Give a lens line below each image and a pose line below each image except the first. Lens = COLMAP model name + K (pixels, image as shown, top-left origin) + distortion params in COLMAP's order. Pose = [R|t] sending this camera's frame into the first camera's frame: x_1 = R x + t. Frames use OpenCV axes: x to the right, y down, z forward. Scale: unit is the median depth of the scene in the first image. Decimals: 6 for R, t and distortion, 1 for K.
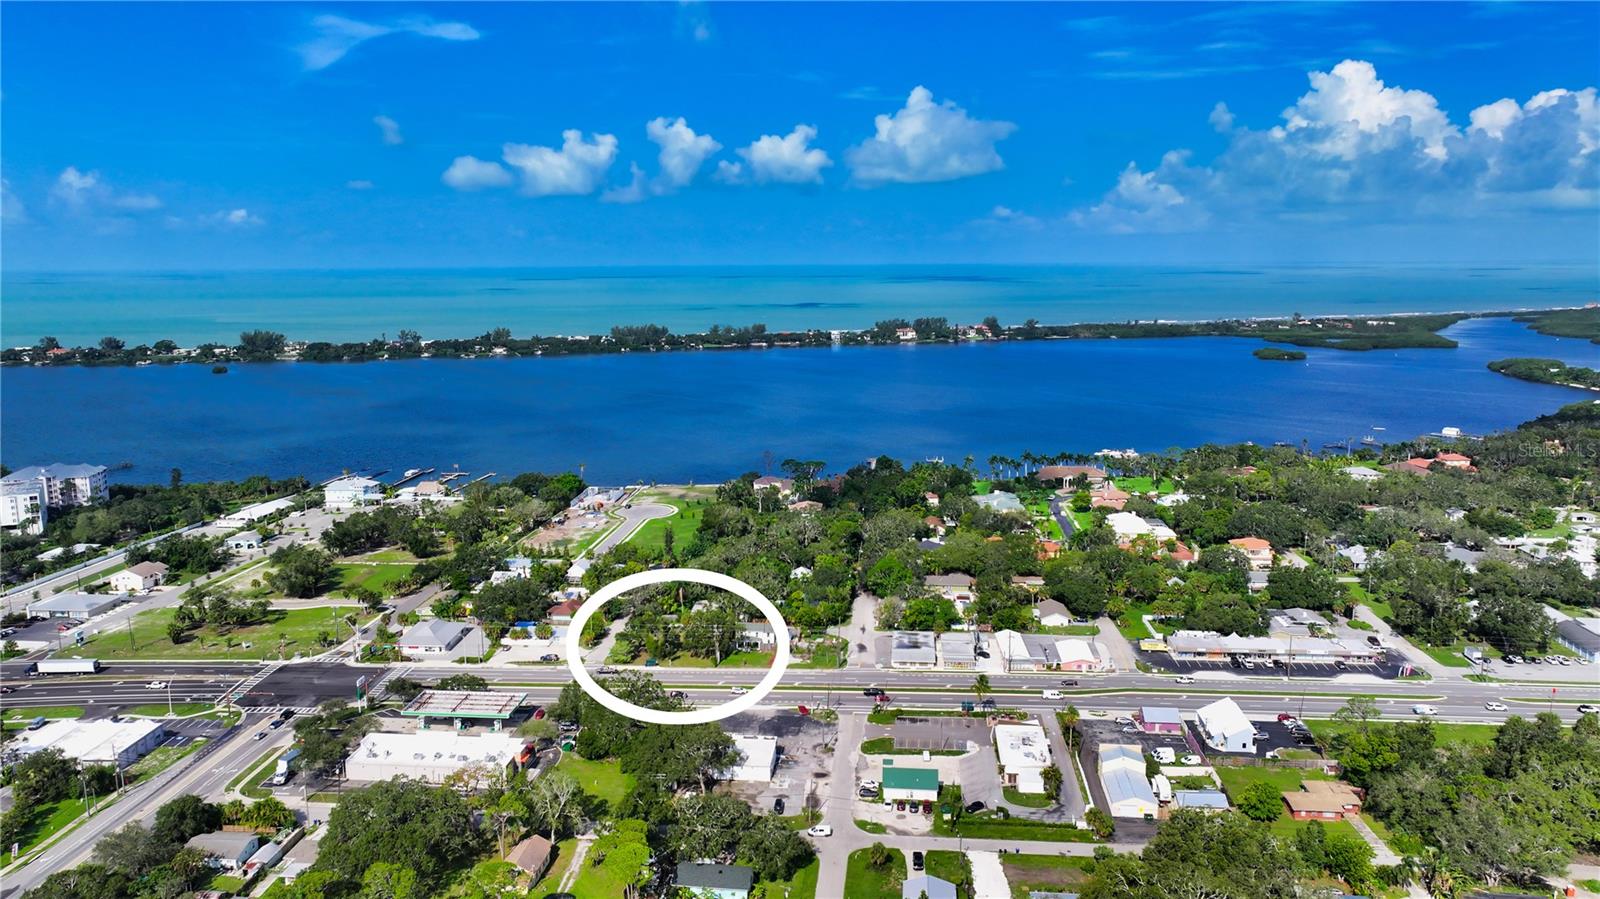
lens RADIAL K [[1143.7, 0, 801.5], [0, 1143.7, 495.7], [0, 0, 1]] dist [0.002101, 0.008740]
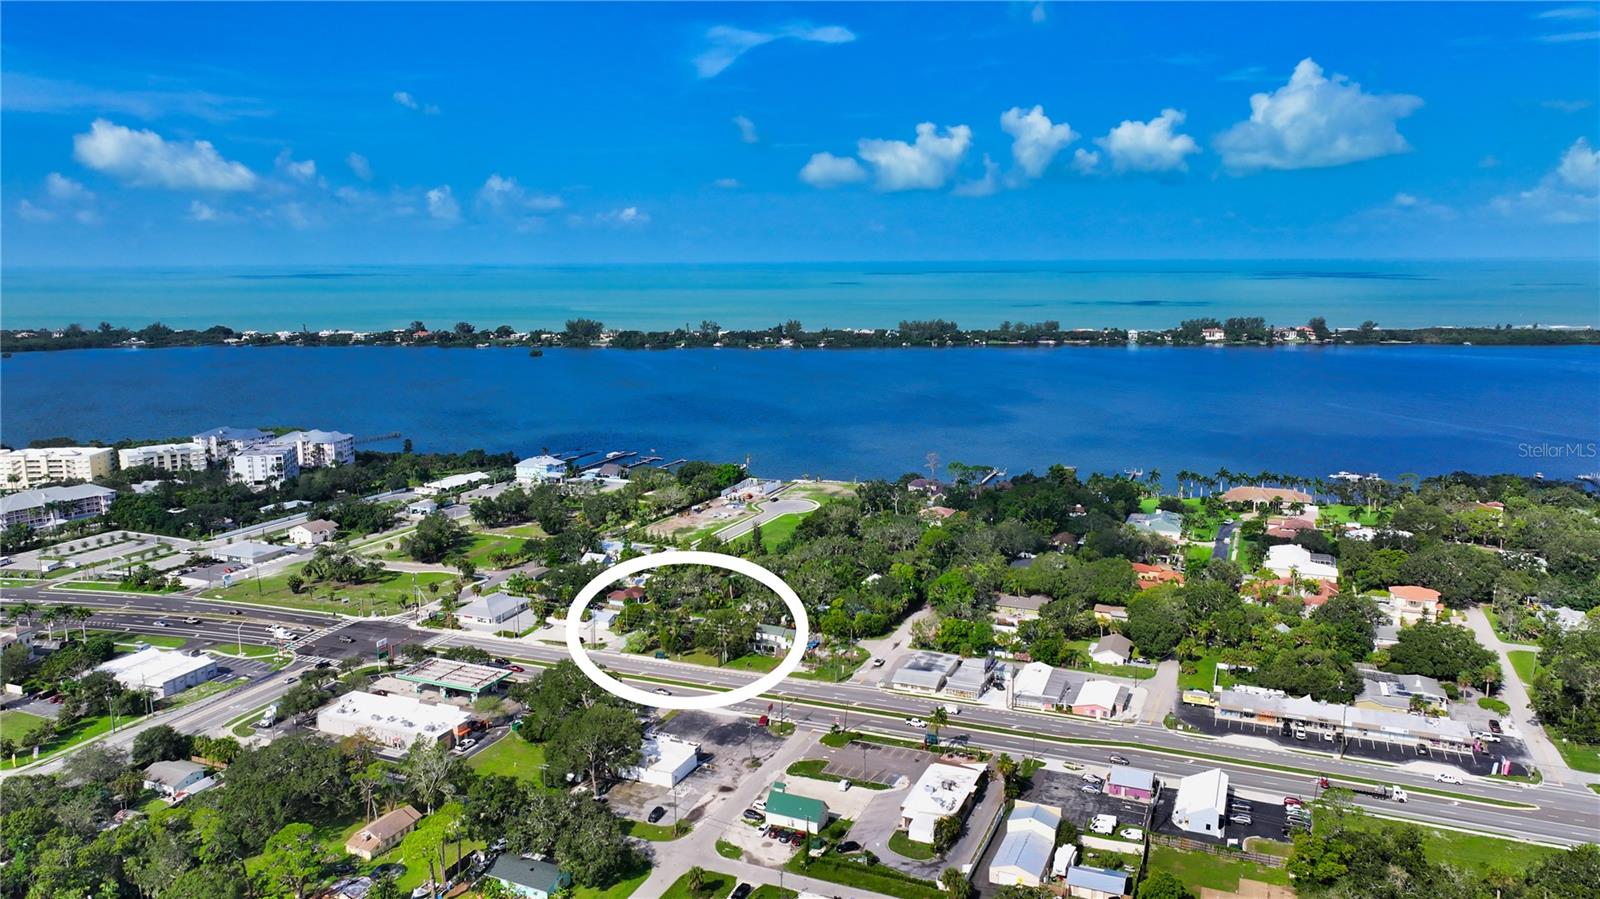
lens RADIAL K [[1144.2, 0, 795.3], [0, 1144.2, 531.8], [0, 0, 1]] dist [0.004189, 0.001582]
pose [[0.949112, 0.075028, -0.305873, 0.147925], [-0.064488, 0.996929, 0.044432, -0.007205], [0.308267, -0.022446, 0.951035, 0.047164]]
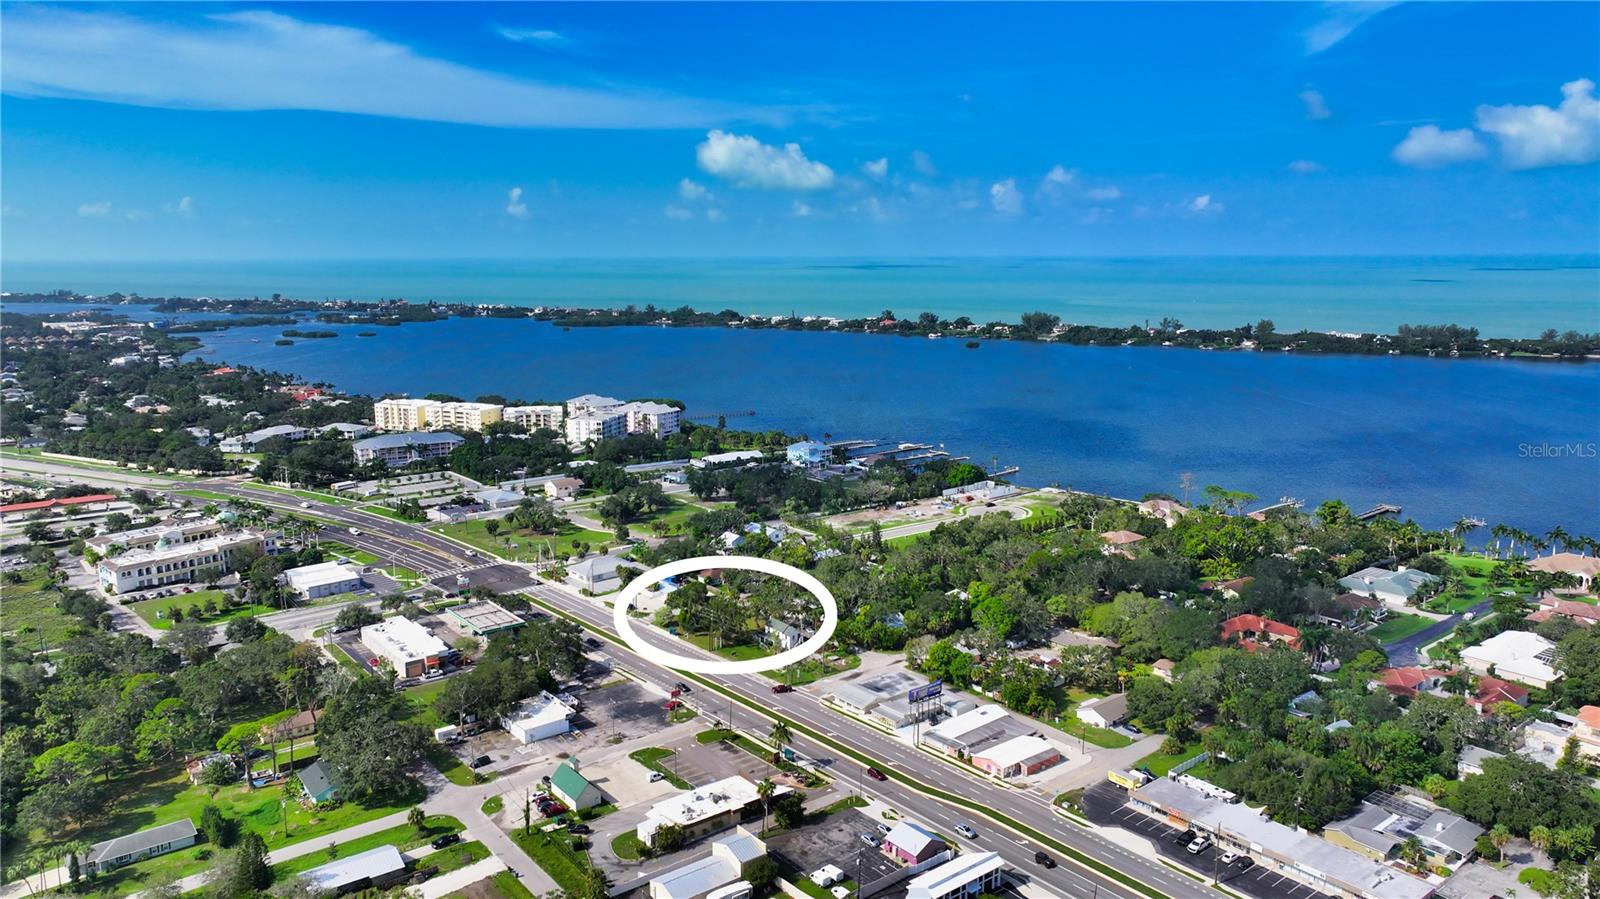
lens RADIAL K [[1149.2, 0, 761.5], [0, 1149.2, 537.0], [0, 0, 1]] dist [0.001936, 0.008890]
pose [[0.671925, 0.182870, -0.717687, 0.347465], [-0.151091, 0.982504, 0.108890, -0.033699], [0.725043, 0.035270, 0.687800, 0.180896]]
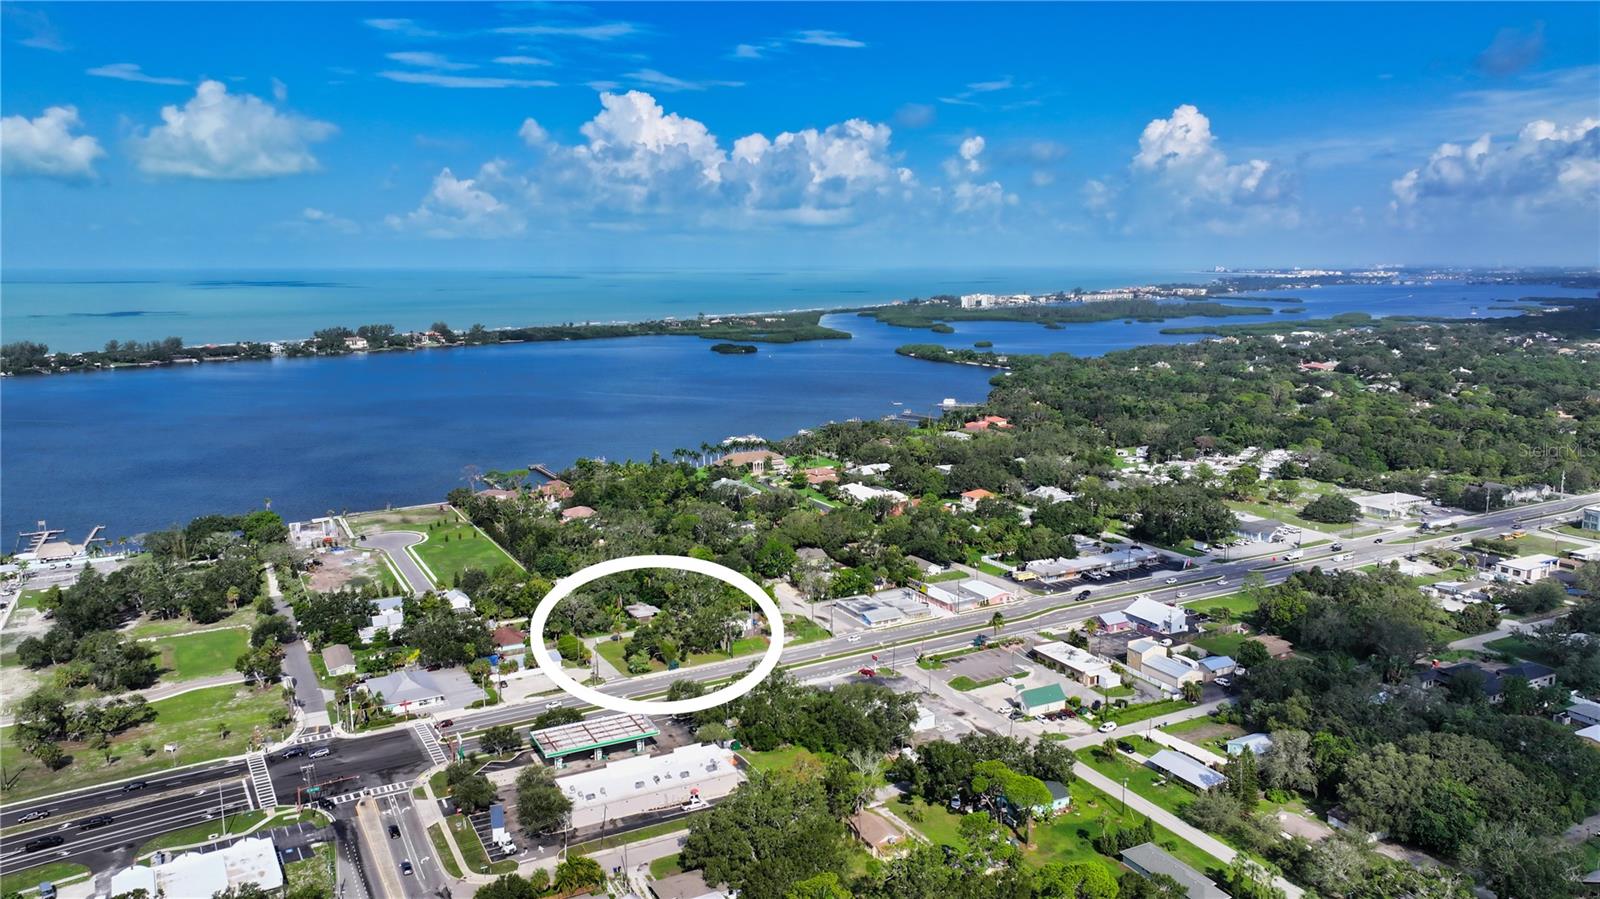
lens RADIAL K [[1149.3, 0, 800.0], [0, 1149.3, 449.5], [0, 0, 1]] dist [0.000681, 0.007627]
pose [[0.826478, -0.086292, 0.556316, -0.311199], [0.110678, 0.993803, -0.010274, -0.010362], [-0.551982, 0.070063, 0.830907, 0.048371]]
